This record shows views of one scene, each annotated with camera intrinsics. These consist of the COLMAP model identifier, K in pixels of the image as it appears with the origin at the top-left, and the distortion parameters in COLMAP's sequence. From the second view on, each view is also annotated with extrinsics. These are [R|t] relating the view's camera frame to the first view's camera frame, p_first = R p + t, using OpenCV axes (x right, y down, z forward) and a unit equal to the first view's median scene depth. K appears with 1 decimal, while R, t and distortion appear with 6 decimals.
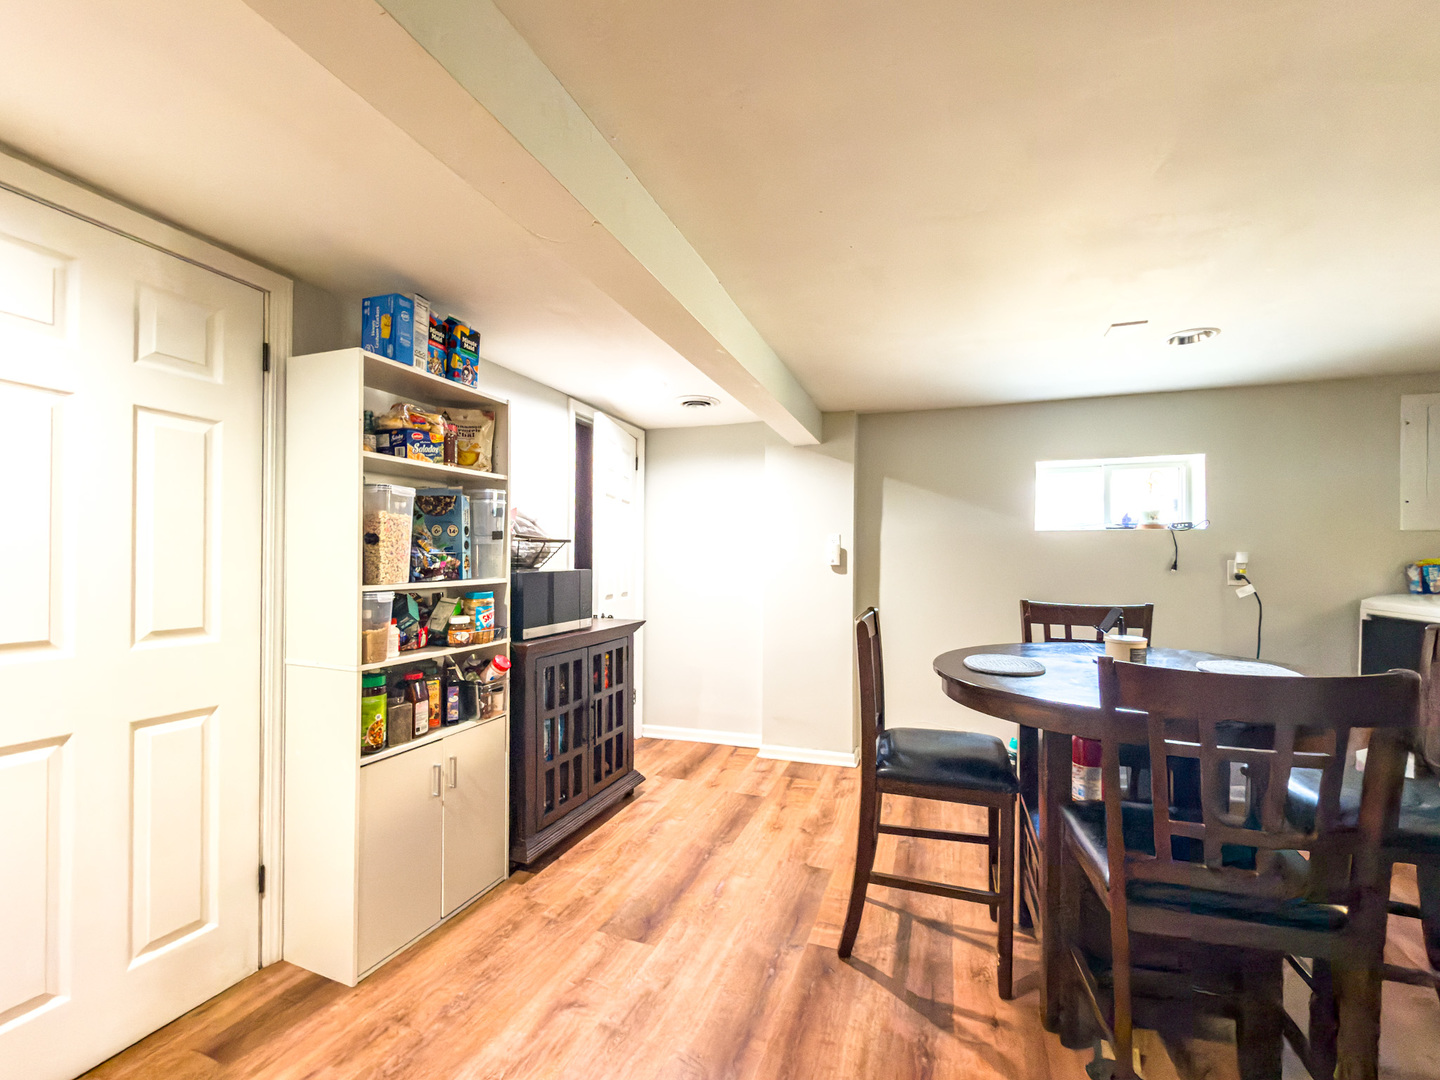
lens RADIAL K [[615.8, 0, 717.4], [0, 615.8, 567.8], [0, 0, 1]] dist [-0.000019, -0.000007]
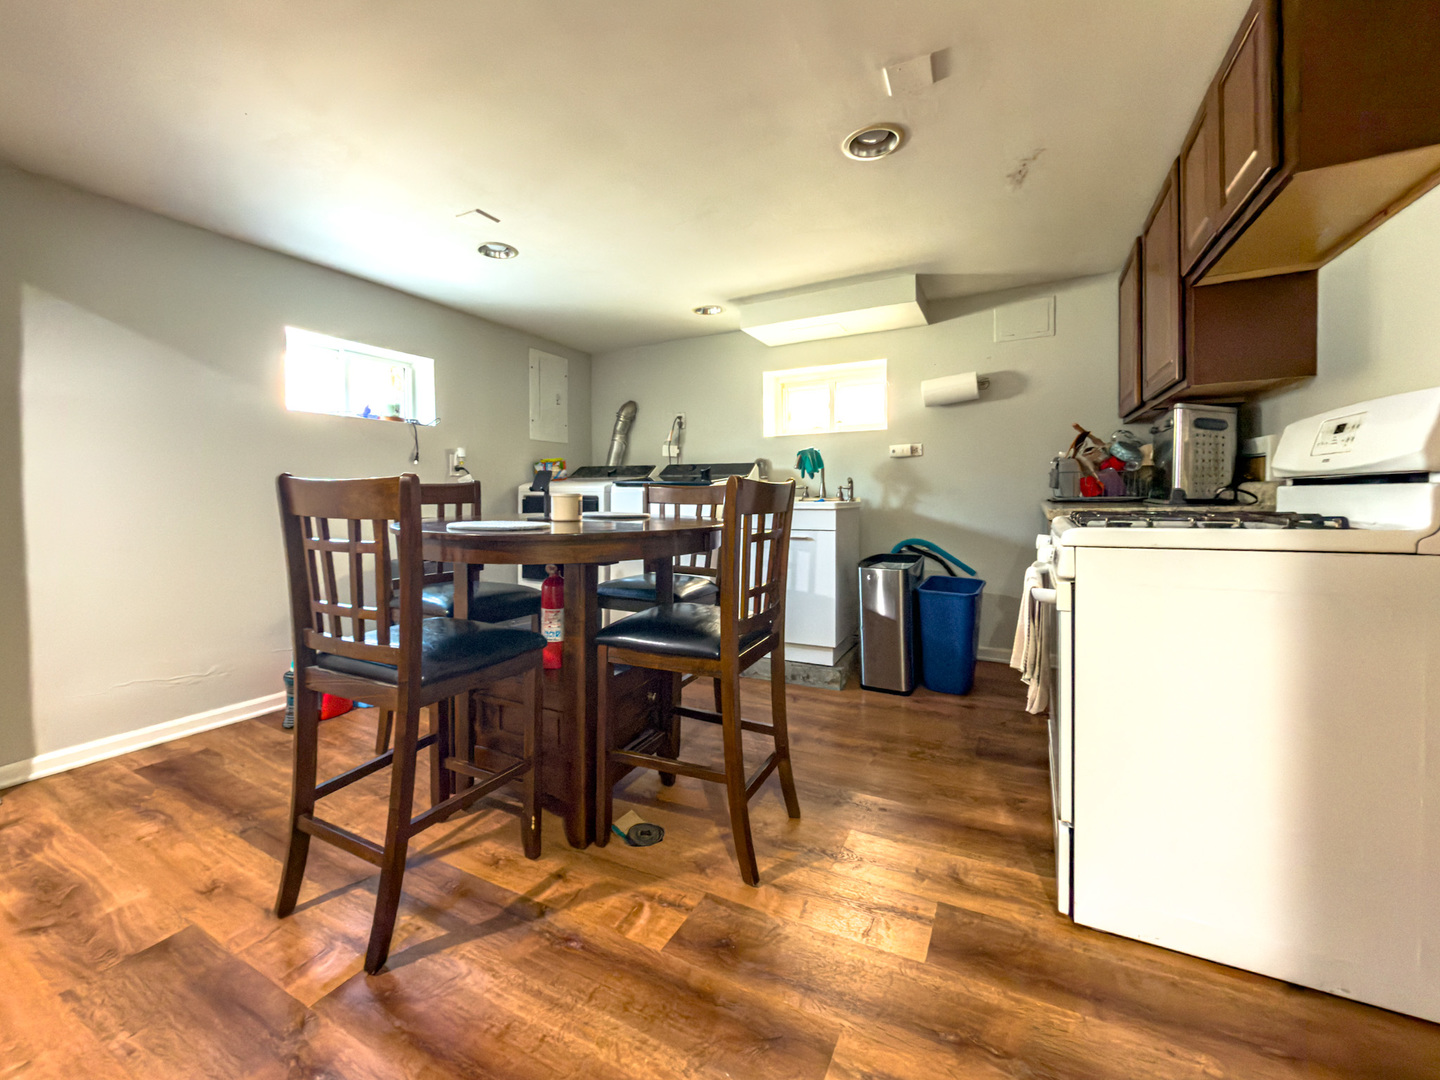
lens RADIAL K [[594.3, 0, 718.6], [0, 594.3, 524.1], [0, 0, 1]] dist [-0.000575, -0.000181]
pose [[0.117689, -0.061140, 0.991167, -0.397744], [0.017791, 0.998073, 0.059453, 0.099327], [-0.992891, 0.010637, 0.118550, 0.551552]]
